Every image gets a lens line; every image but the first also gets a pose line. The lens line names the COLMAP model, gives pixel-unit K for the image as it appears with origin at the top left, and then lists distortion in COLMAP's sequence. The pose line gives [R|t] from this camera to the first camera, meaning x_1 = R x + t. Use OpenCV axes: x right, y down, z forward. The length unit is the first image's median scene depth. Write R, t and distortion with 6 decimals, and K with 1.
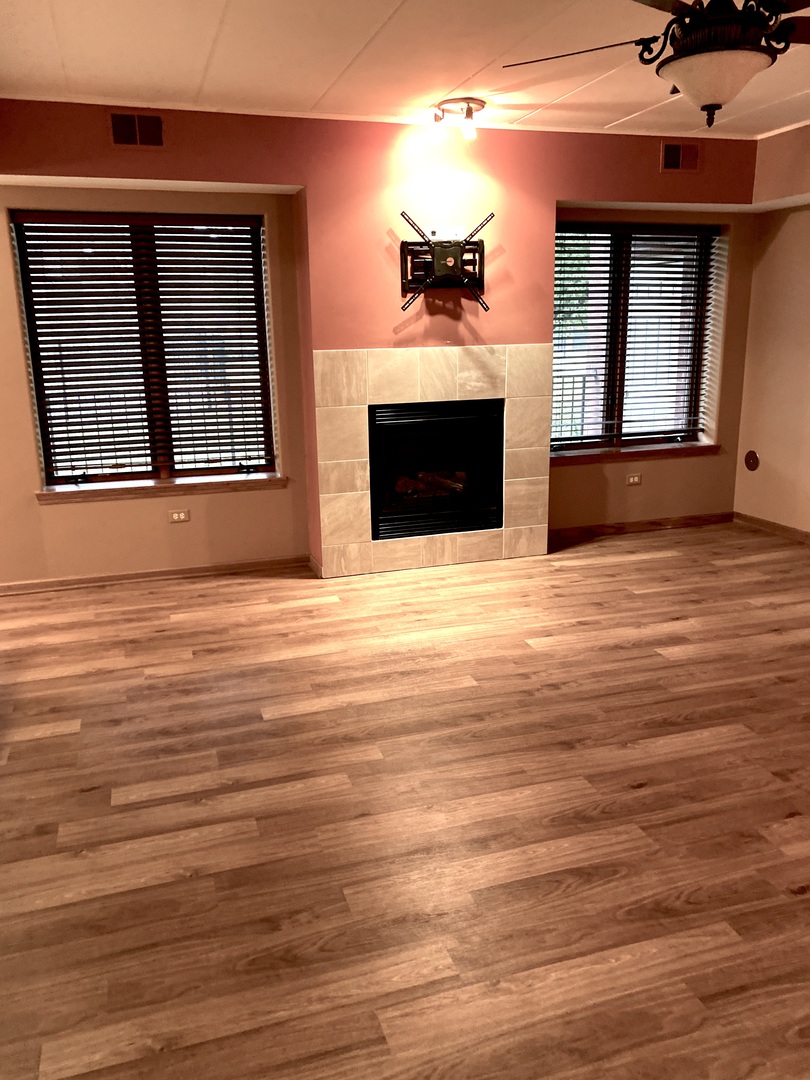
lens RADIAL K [[828.9, 0, 393.9], [0, 828.9, 538.6], [0, 0, 1]] dist [0.063666, -0.118426]
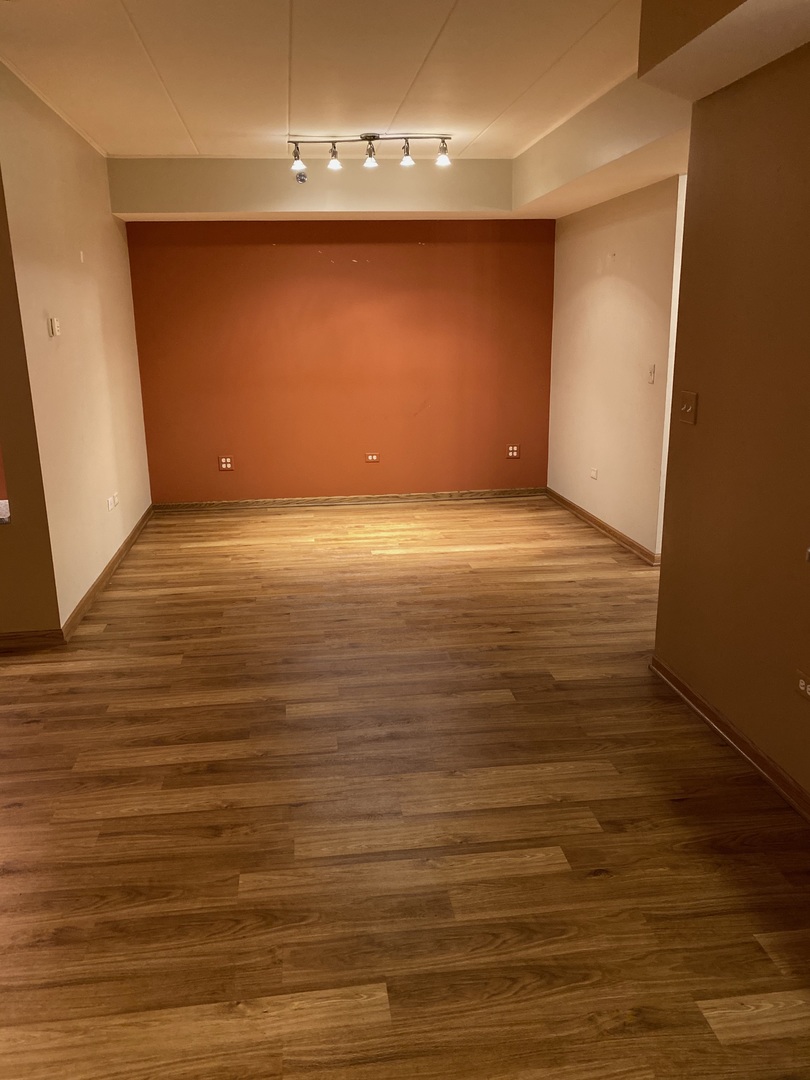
lens RADIAL K [[808.4, 0, 390.8], [0, 808.4, 541.9], [0, 0, 1]] dist [0.004538, 0.000011]
pose [[-0.982859, -0.013040, 0.183895, -0.194958], [0.079932, 0.868720, 0.488812, -0.251236], [-0.166127, 0.495132, -0.852787, 0.995339]]
